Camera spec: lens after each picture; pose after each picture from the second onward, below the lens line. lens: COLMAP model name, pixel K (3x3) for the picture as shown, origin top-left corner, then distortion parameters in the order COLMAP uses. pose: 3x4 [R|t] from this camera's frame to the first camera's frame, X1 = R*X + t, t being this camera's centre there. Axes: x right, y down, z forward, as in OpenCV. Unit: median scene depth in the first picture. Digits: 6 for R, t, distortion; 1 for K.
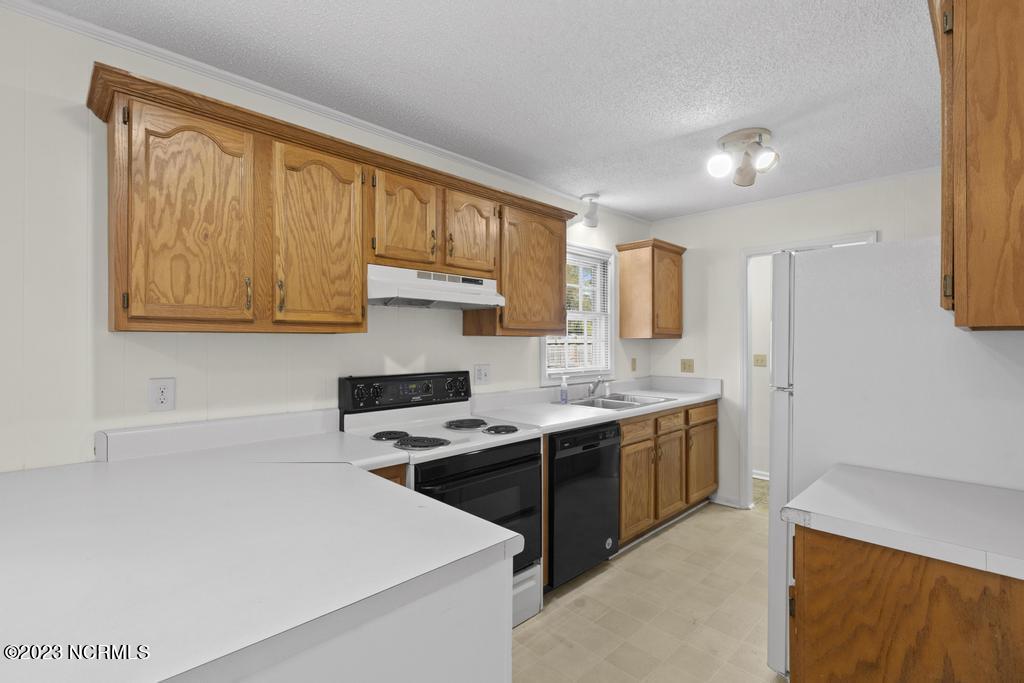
lens RADIAL K [[461.4, 0, 515.9], [0, 461.4, 340.9], [0, 0, 1]] dist [0.002005, -0.001442]
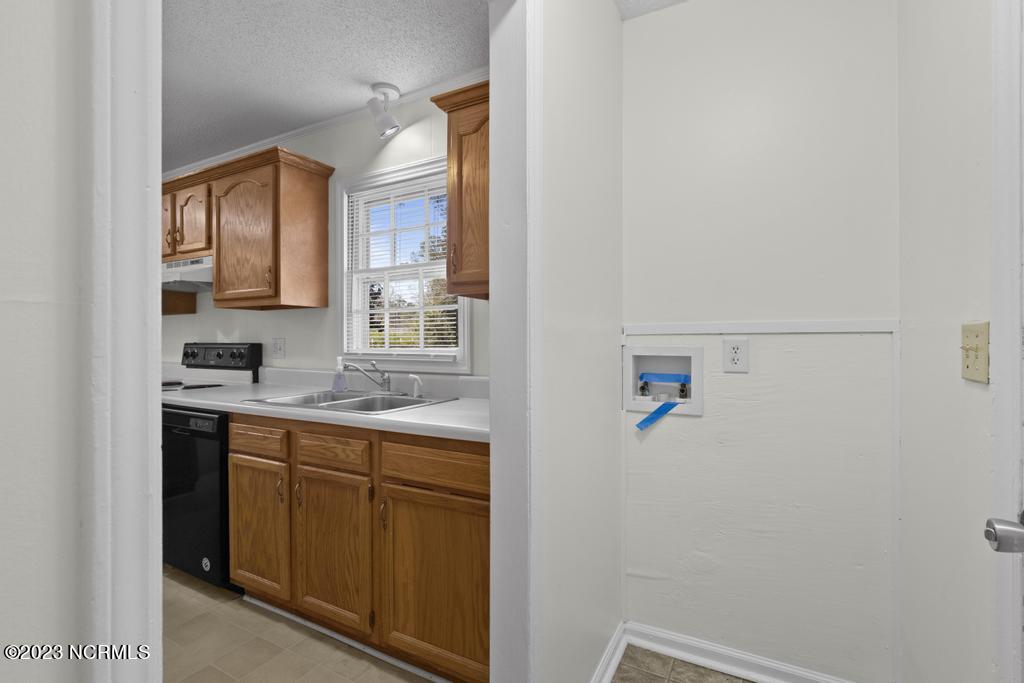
lens RADIAL K [[461.4, 0, 519.9], [0, 461.4, 339.7], [0, 0, 1]] dist [0.002005, -0.001442]
pose [[0.301705, 0.000657, -0.953401, 1.655817], [0.004994, 0.999985, 0.002270, 0.085809], [0.953388, -0.005446, 0.301697, 1.899028]]
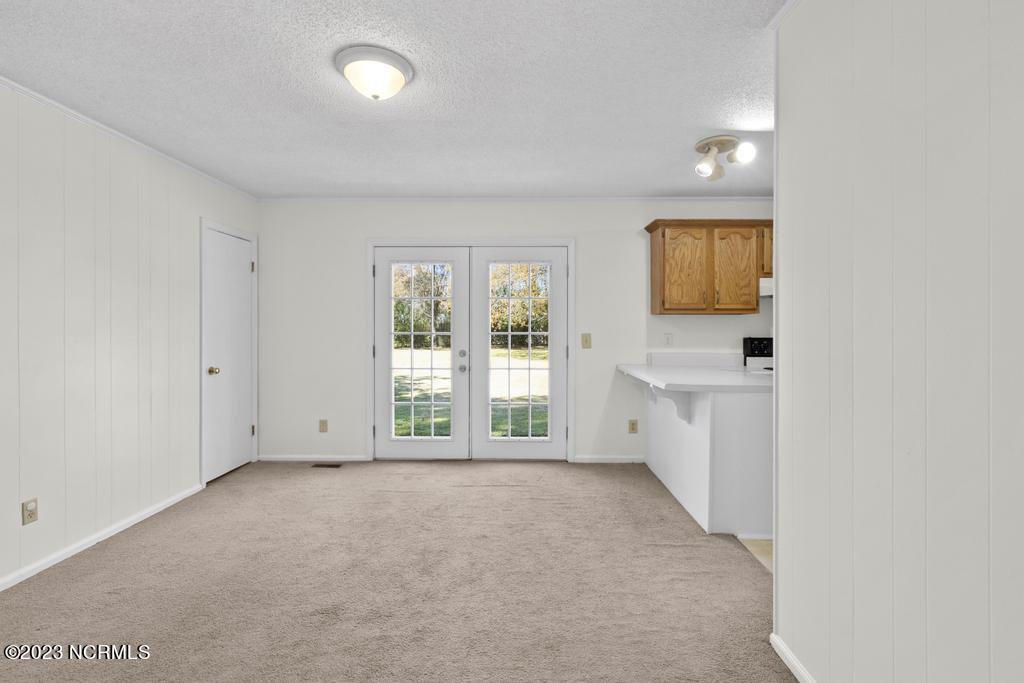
lens RADIAL K [[461.4, 0, 517.2], [0, 461.4, 325.1], [0, 0, 1]] dist [0.002005, -0.001442]
pose [[0.697349, 0.000159, -0.716732, 0.406414], [0.000424, 1.000000, 0.000634, 0.033515], [0.716732, -0.000746, 0.697349, -1.228662]]
